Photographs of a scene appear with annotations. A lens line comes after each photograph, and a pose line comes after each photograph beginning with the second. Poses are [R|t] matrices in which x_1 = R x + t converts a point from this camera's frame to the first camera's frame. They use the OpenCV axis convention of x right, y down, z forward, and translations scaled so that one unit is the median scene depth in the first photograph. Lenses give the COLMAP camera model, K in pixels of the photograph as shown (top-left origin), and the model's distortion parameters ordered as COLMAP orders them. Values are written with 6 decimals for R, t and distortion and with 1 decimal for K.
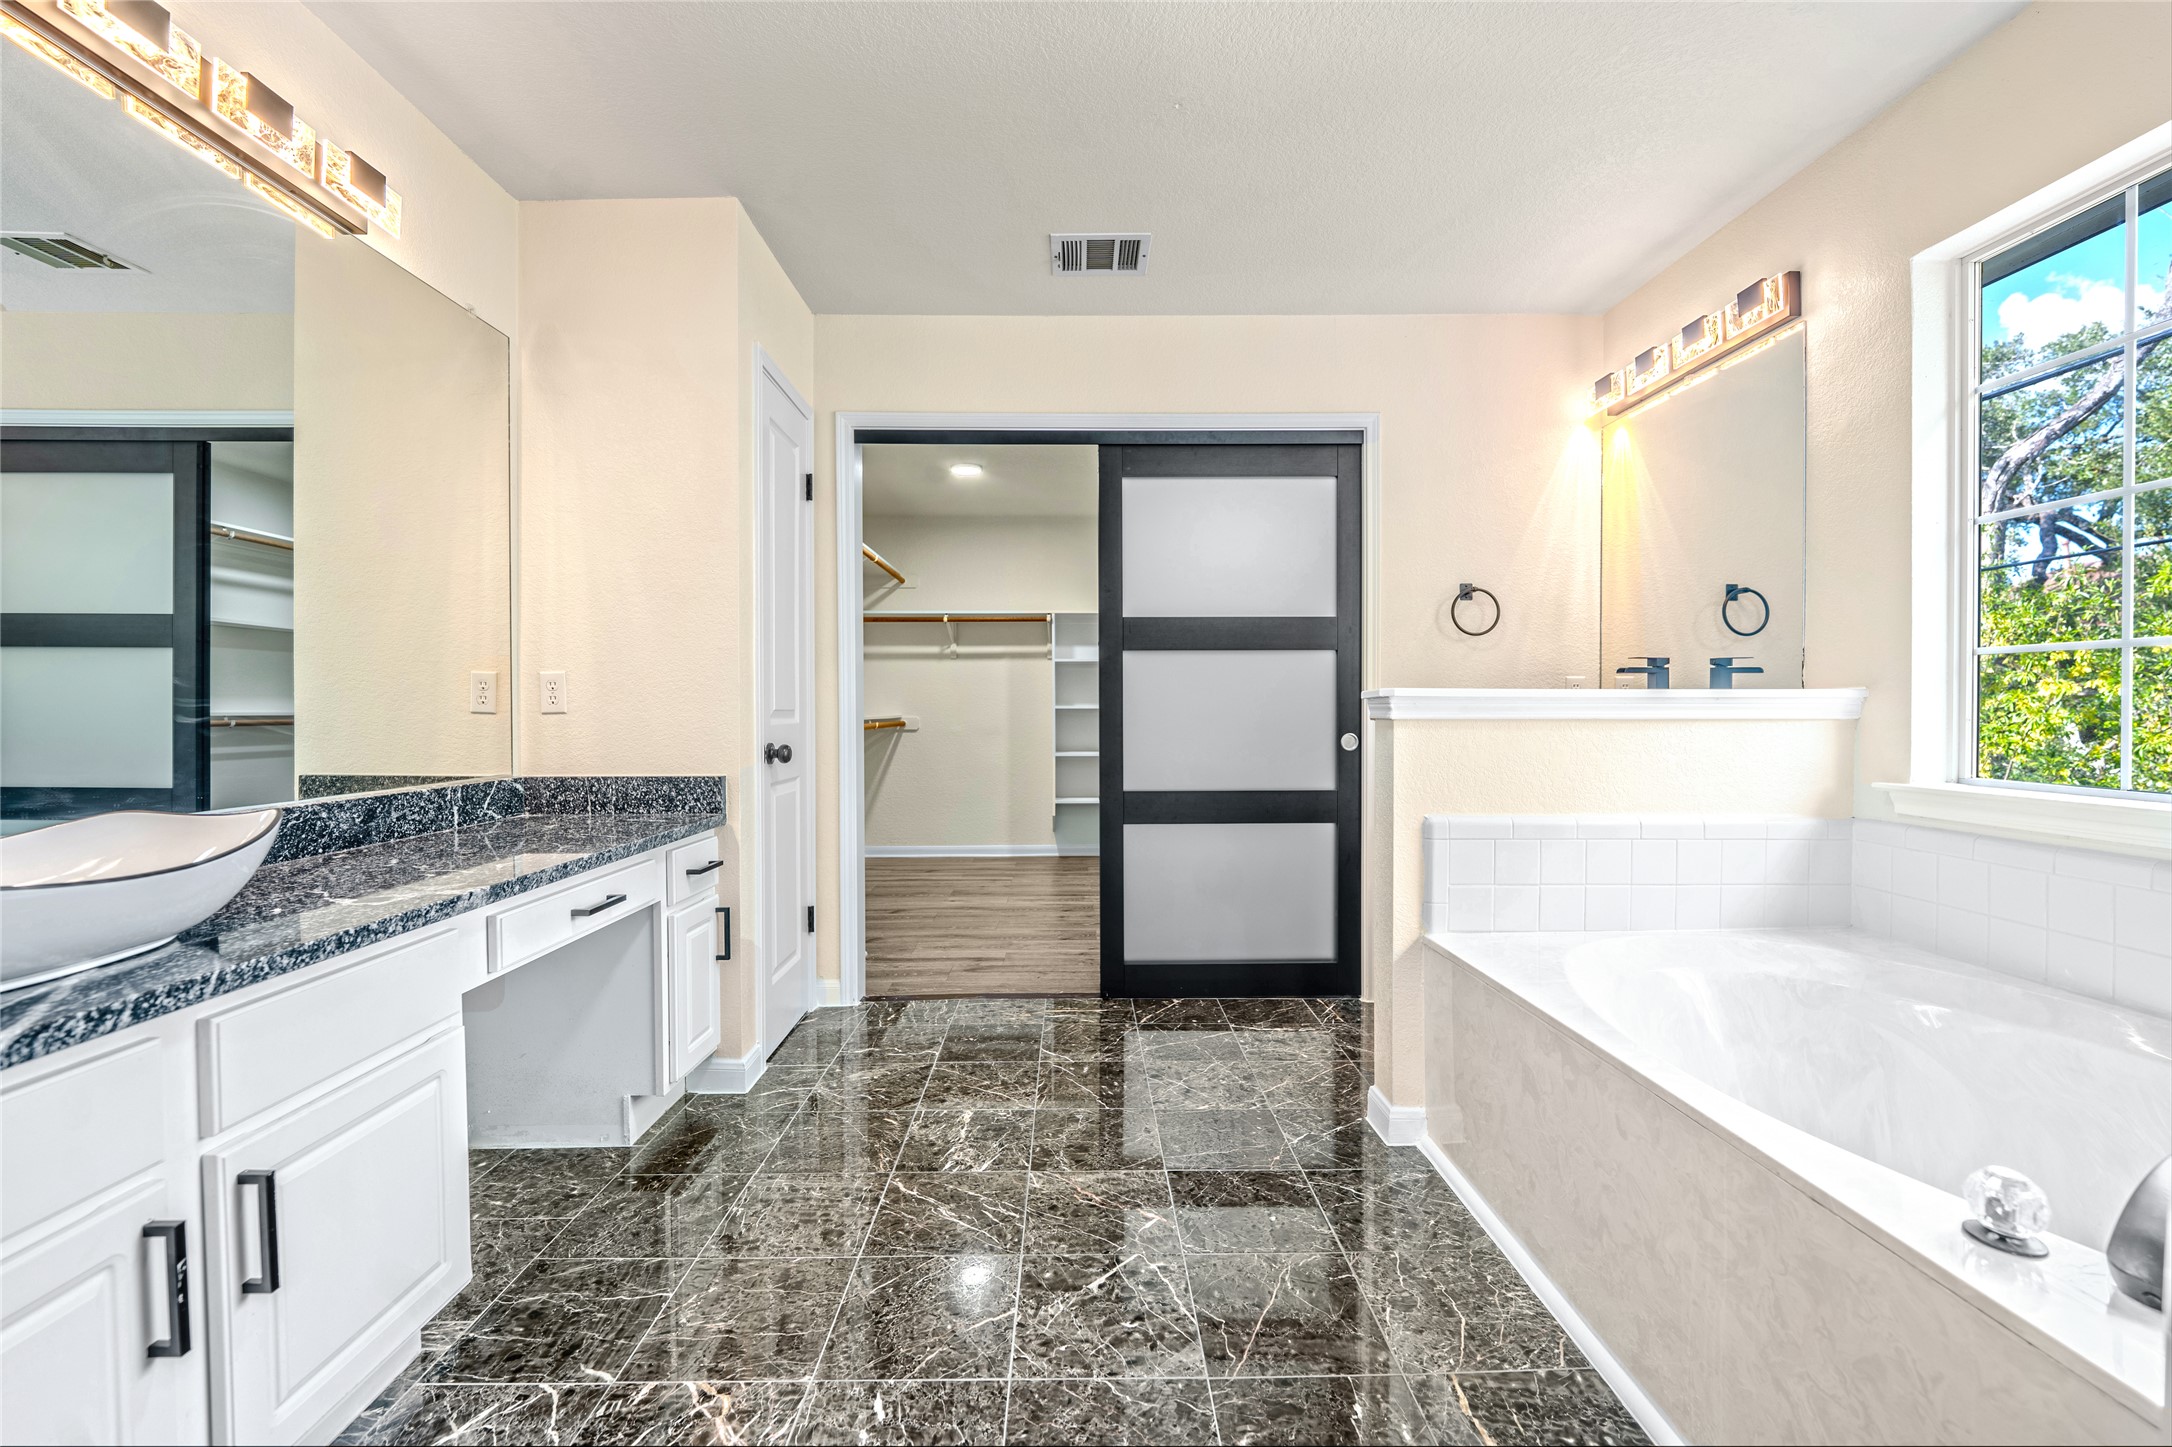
lens RADIAL K [[882.7, 0, 1085.3], [0, 882.7, 725.2], [0, 0, 1]] dist [-0.003915, -0.001222]
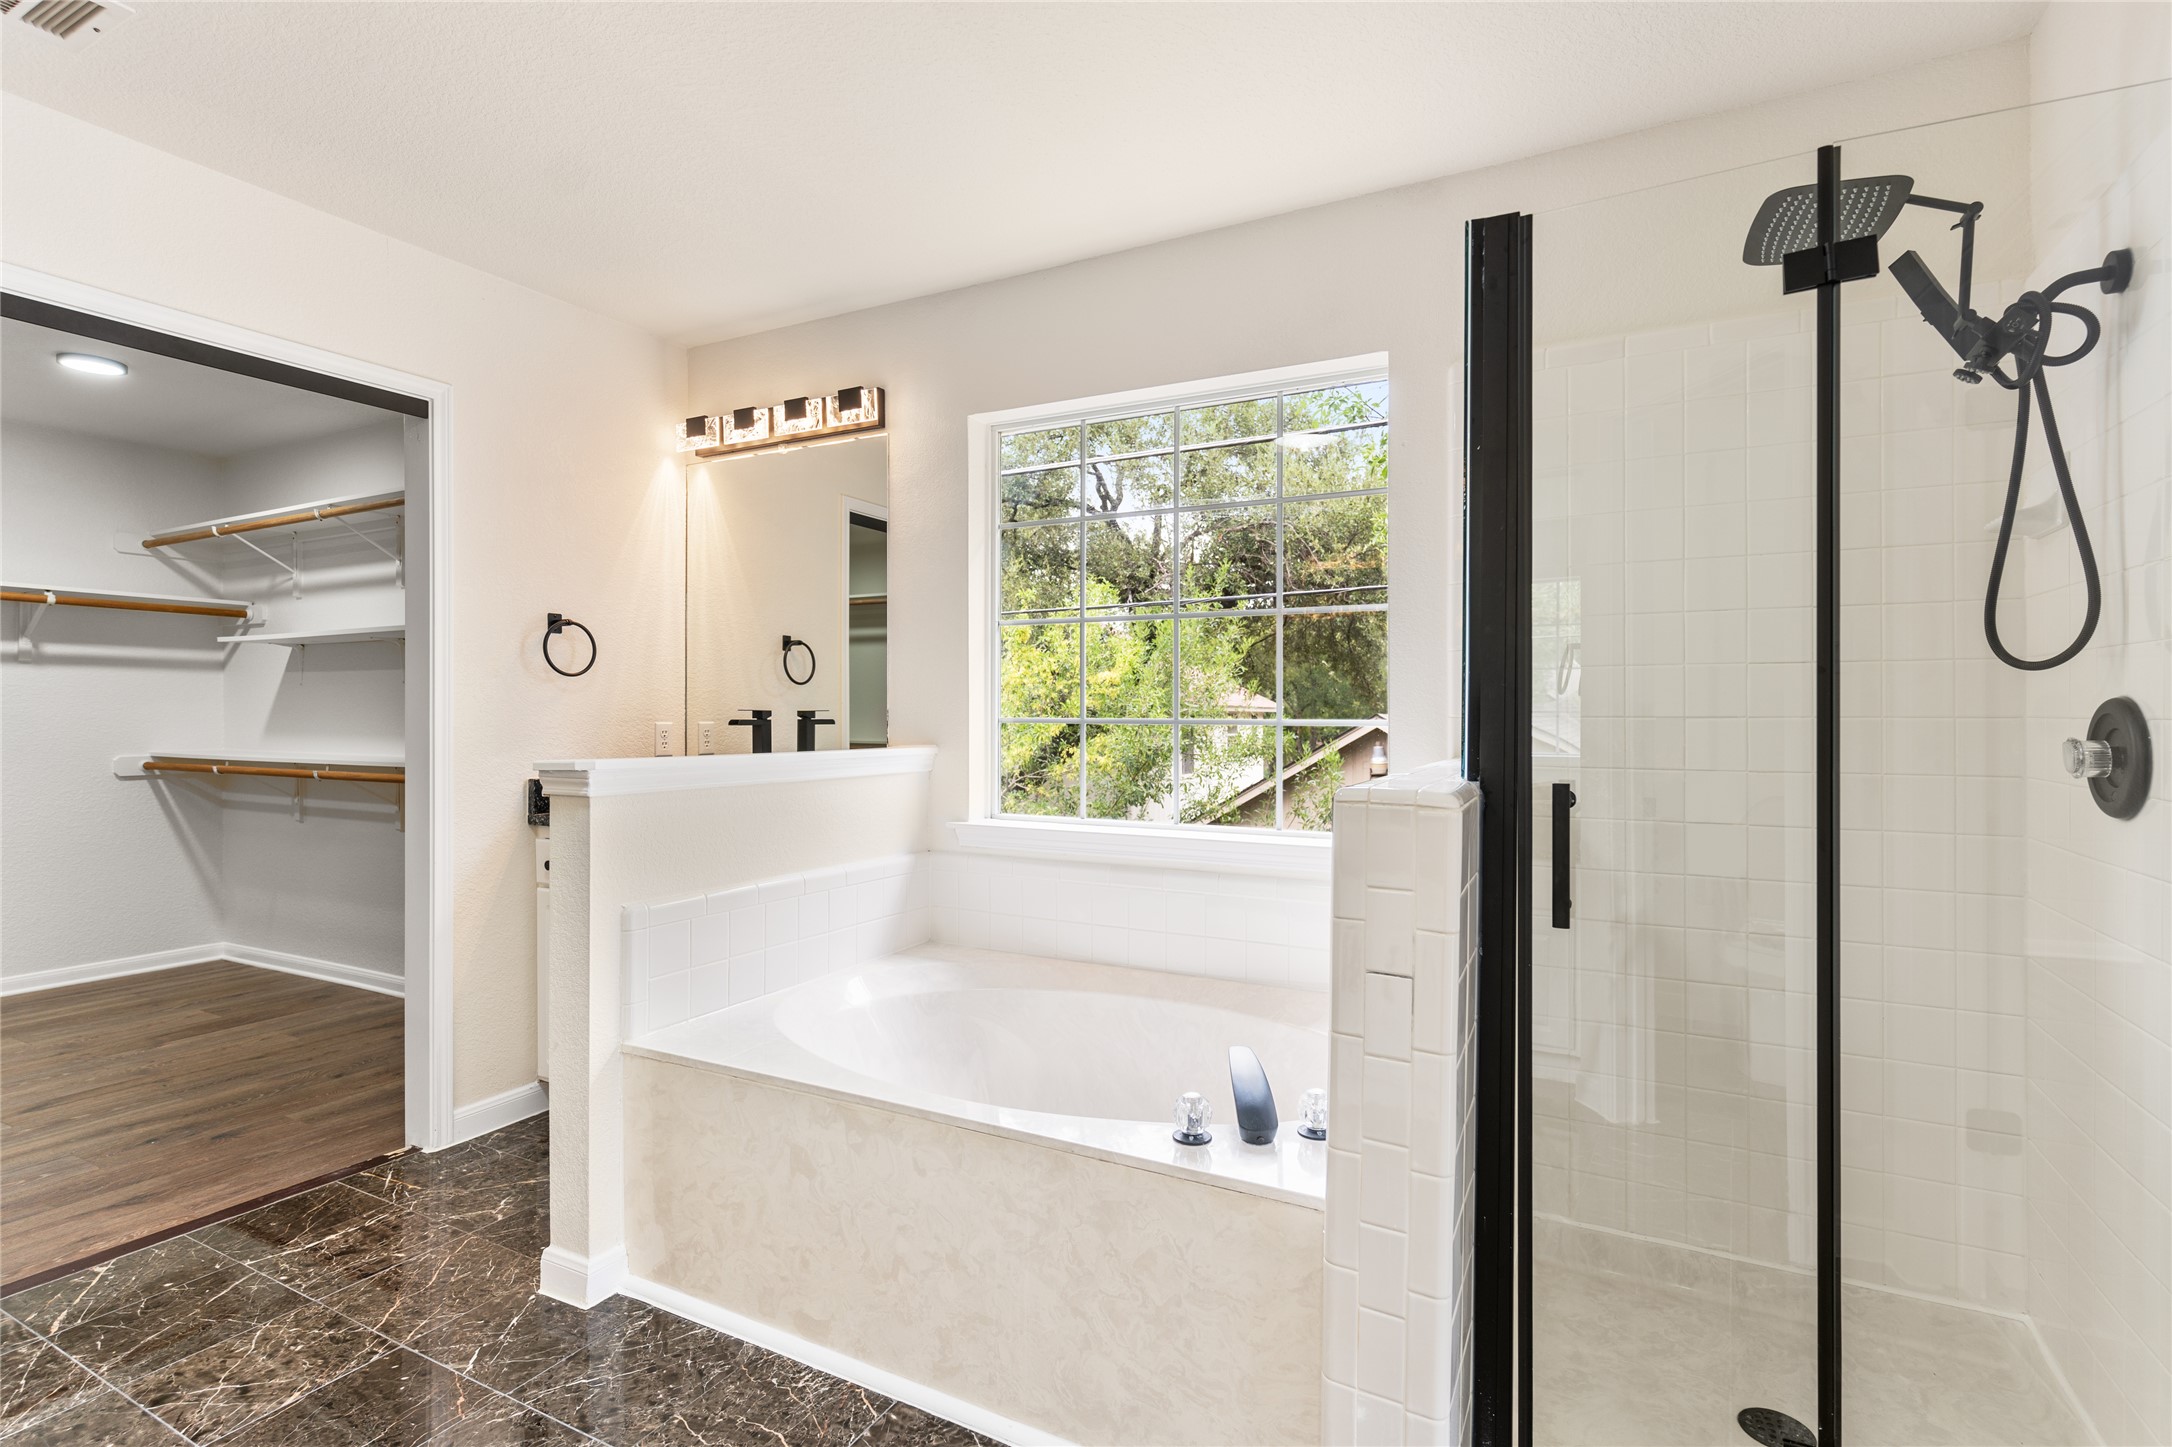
lens RADIAL K [[1030.0, 0, 1085.0], [0, 1030.0, 721.3], [0, 0, 1]] dist [0.004483, 0.003206]
pose [[0.489175, -0.003787, 0.872178, -0.366307], [0.016809, 0.999846, -0.005086, -0.086390], [-0.872024, 0.017148, 0.489163, 0.137381]]
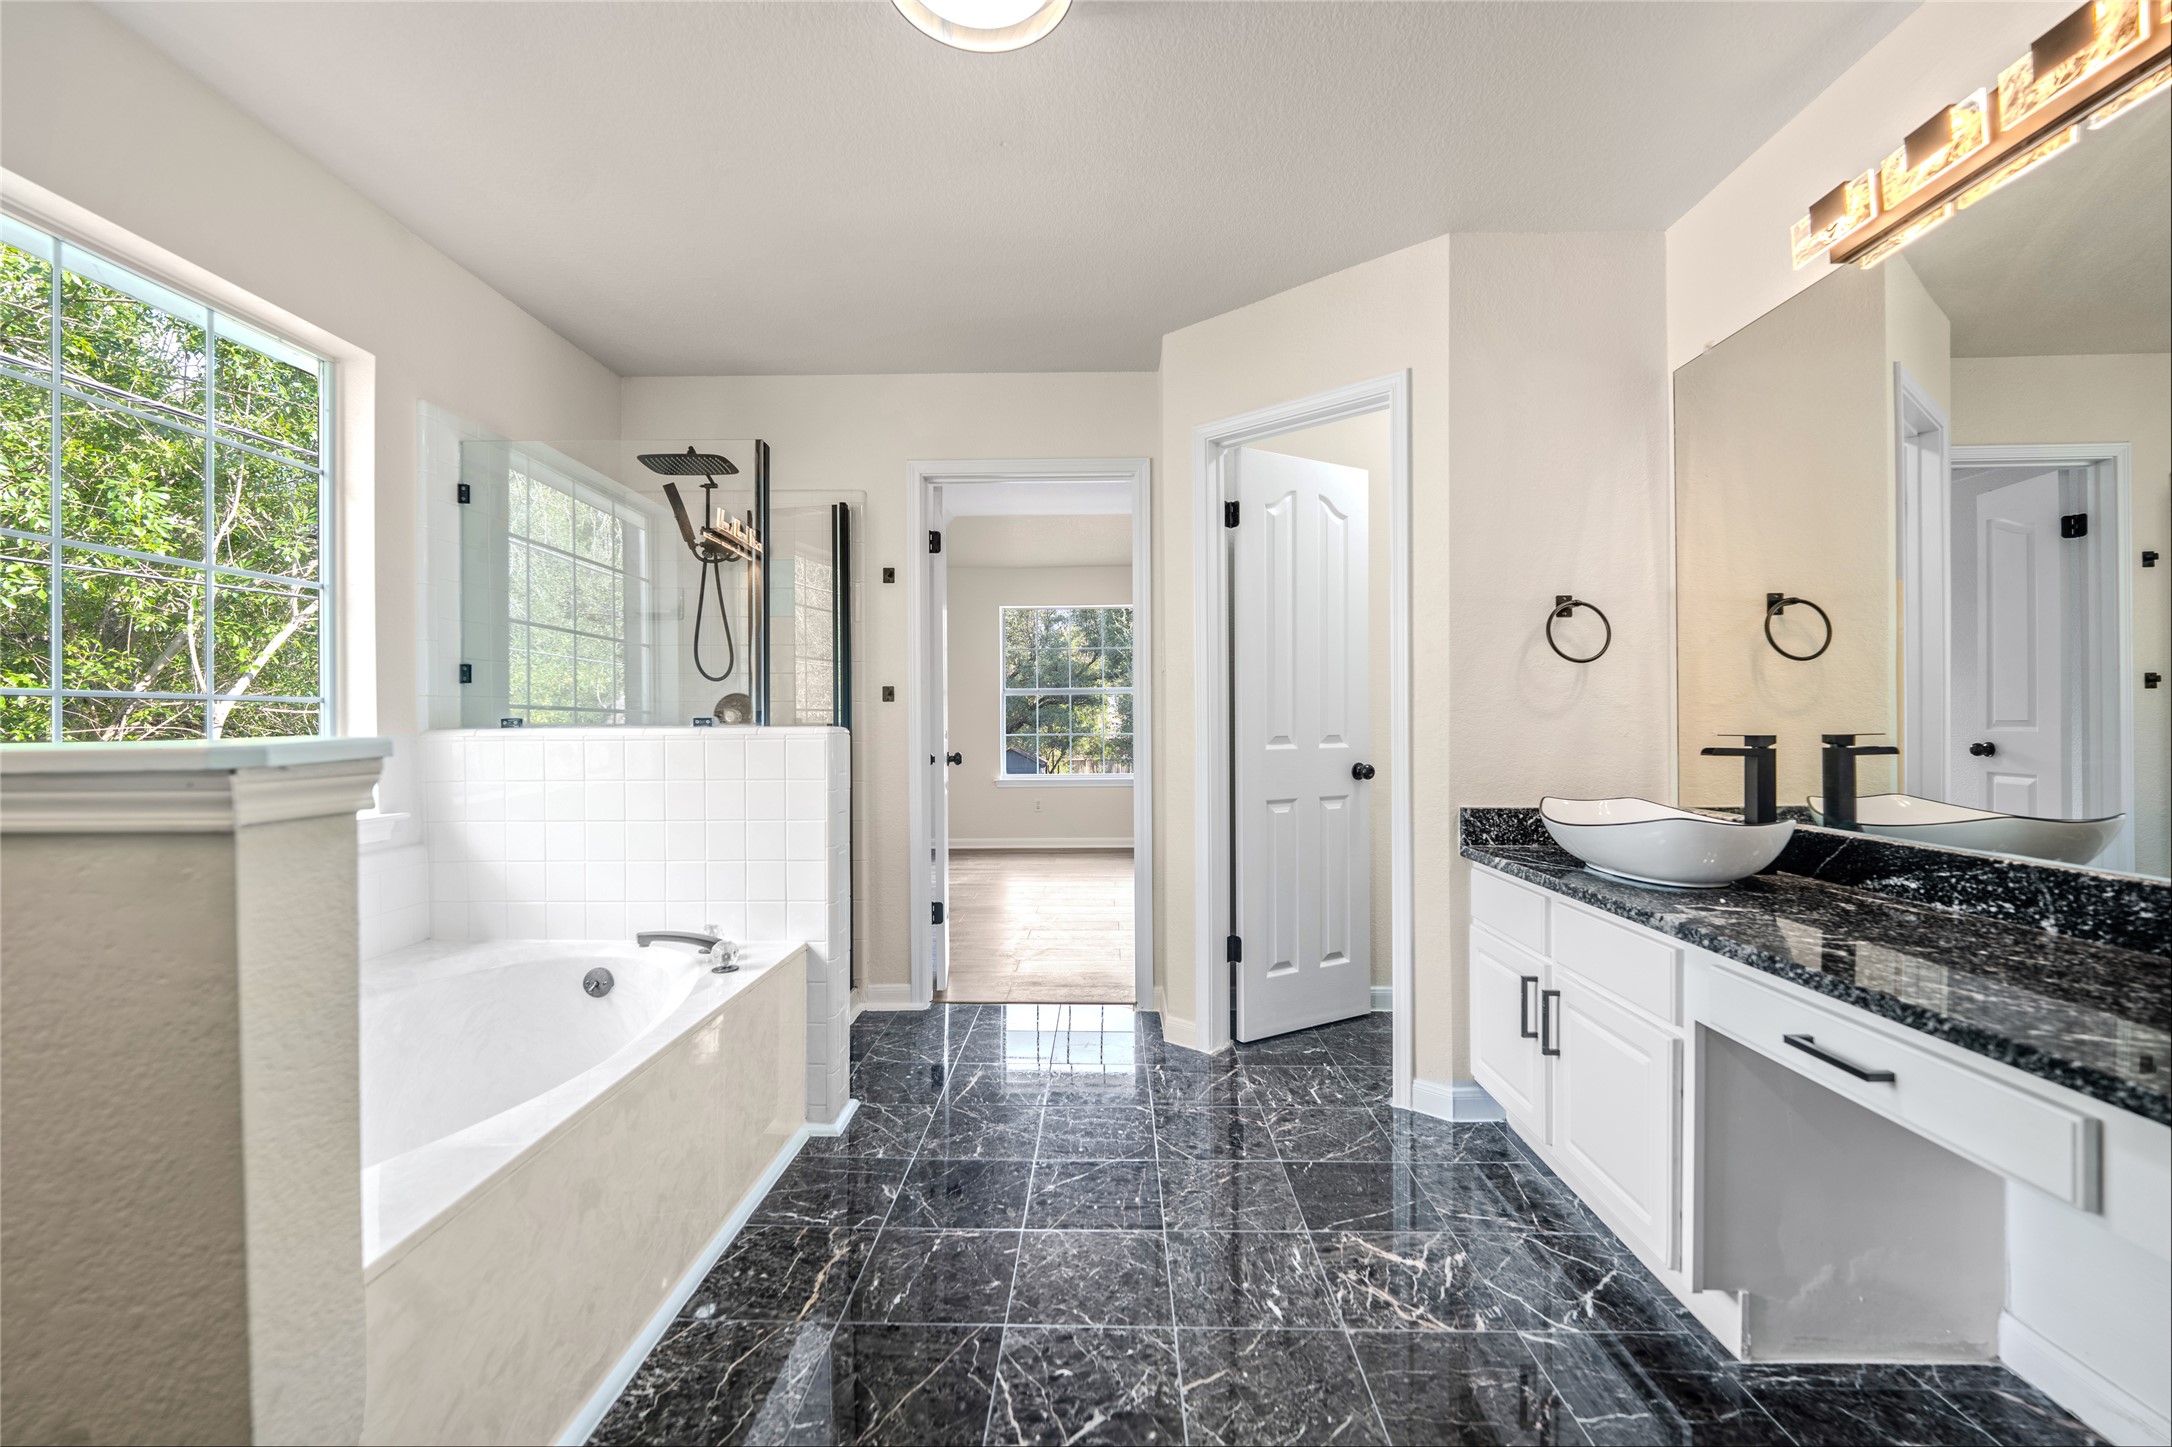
lens RADIAL K [[882.7, 0, 1081.5], [0, 882.7, 717.8], [0, 0, 1]] dist [-0.003915, -0.001222]
pose [[-0.998914, 0.007467, 0.045987, -0.019209], [0.008334, 0.999791, 0.018676, -0.075195], [-0.045838, 0.019039, -0.998767, 1.860624]]
